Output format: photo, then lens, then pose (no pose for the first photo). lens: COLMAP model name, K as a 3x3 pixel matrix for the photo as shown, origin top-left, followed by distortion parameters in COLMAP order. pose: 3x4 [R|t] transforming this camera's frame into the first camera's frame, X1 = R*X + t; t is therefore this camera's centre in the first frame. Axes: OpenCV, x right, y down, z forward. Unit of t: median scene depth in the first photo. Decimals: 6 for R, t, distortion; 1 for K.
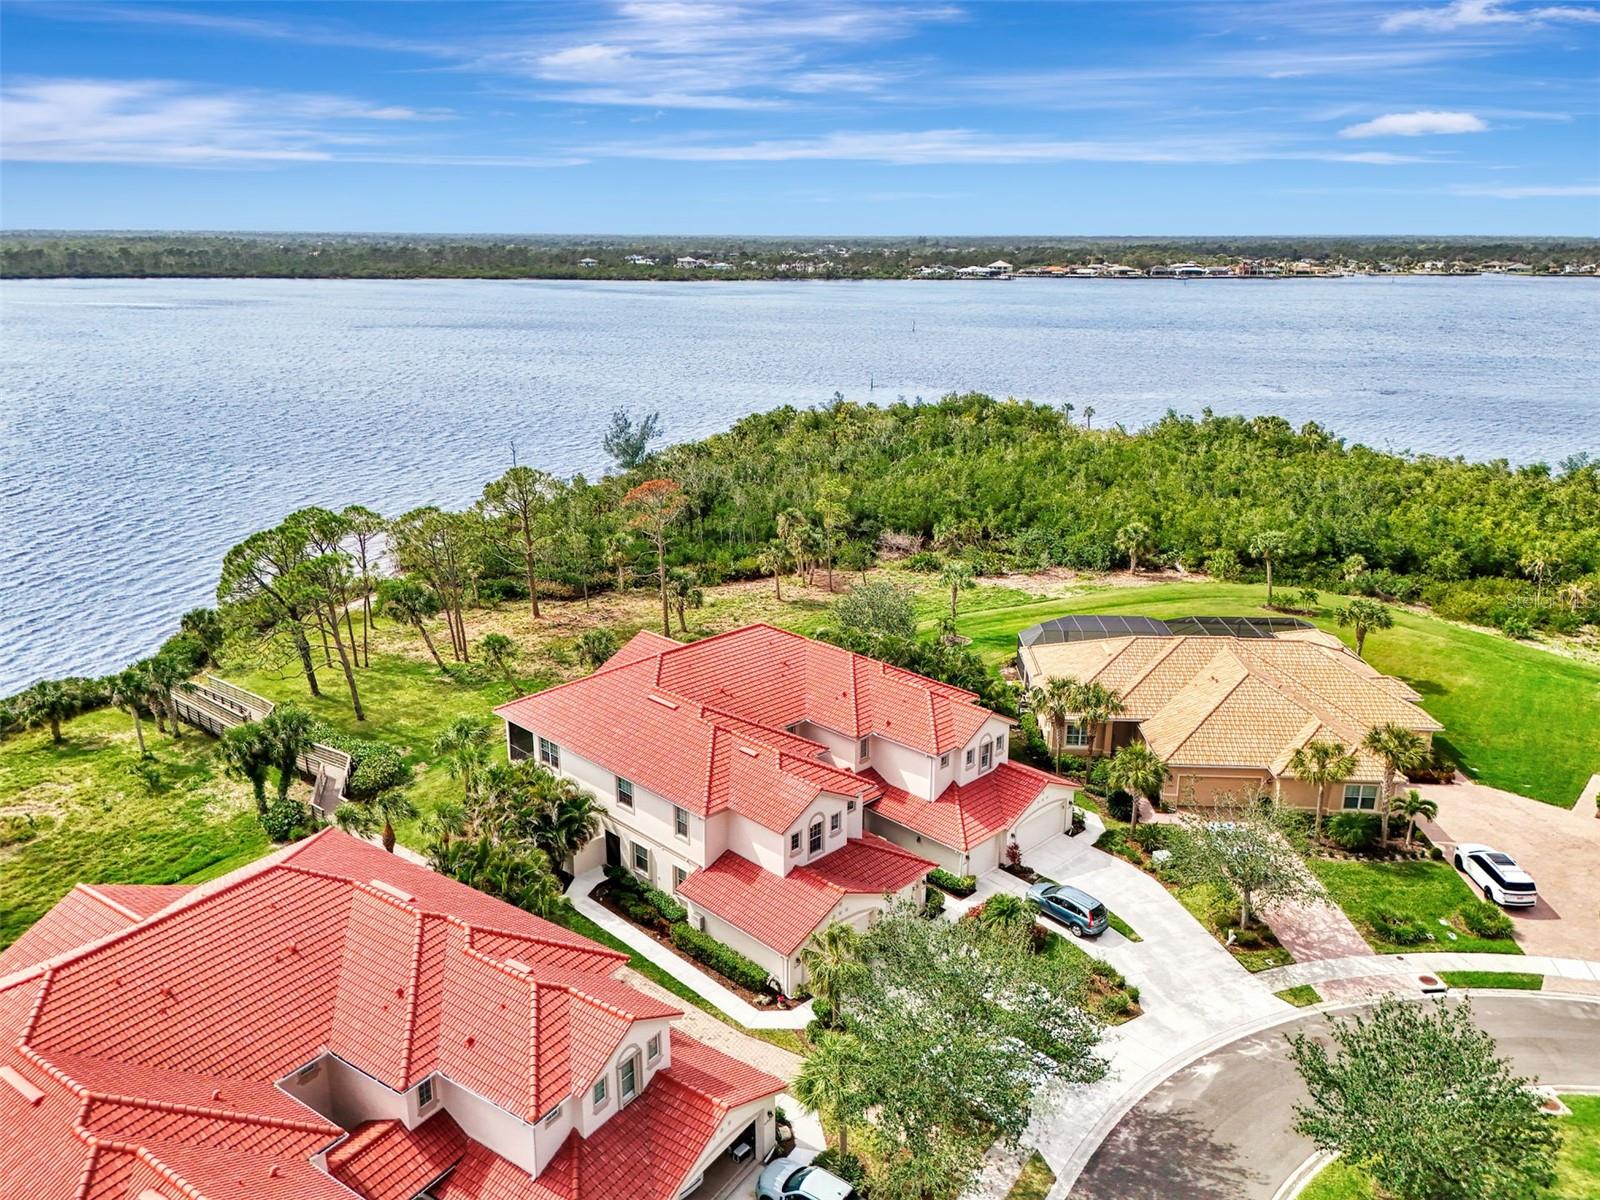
lens RADIAL K [[1194.9, 0, 800.0], [0, 1194.9, 600.0], [0, 0, 1]] dist [0.081379, -0.073362]
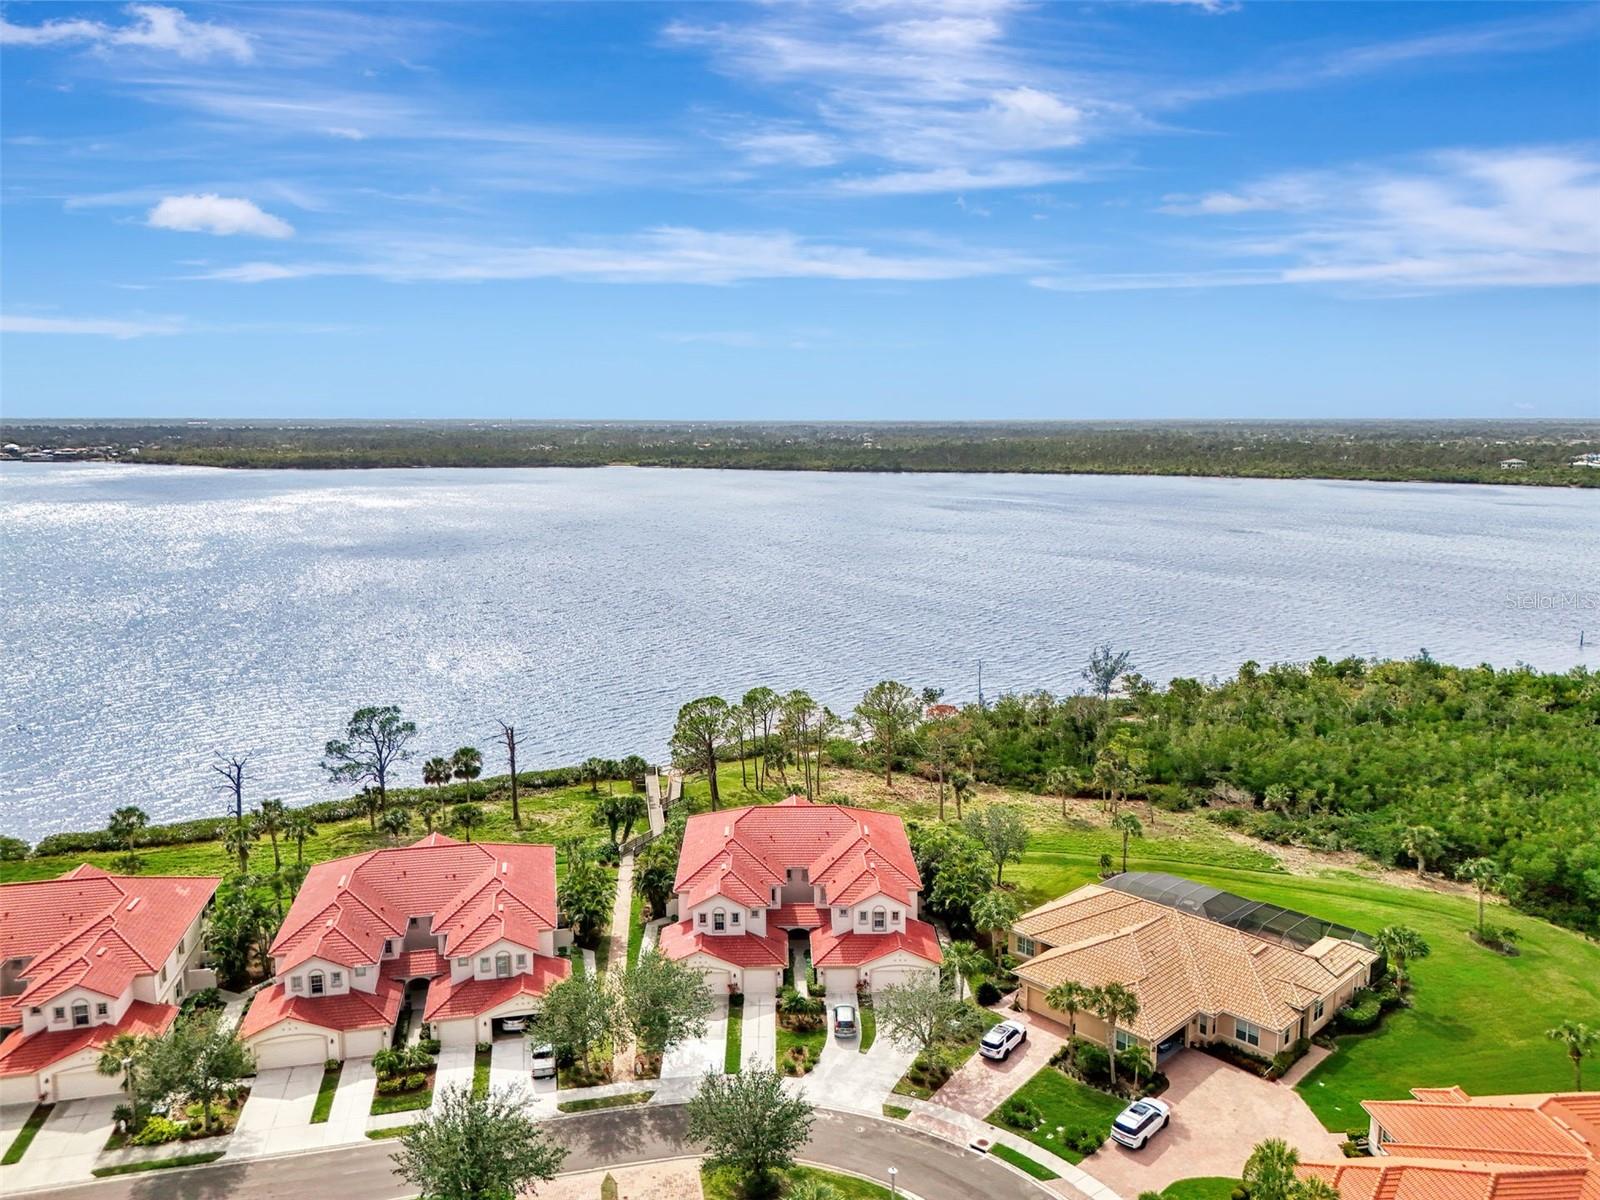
lens RADIAL K [[1194.9, 0, 800.0], [0, 1194.9, 600.0], [0, 0, 1]] dist [0.081379, -0.073362]
pose [[0.726242, 0.103922, -0.679538, 1.005034], [-0.200301, 0.977605, -0.064561, -0.137598], [0.657611, 0.182999, 0.730794, -0.230471]]
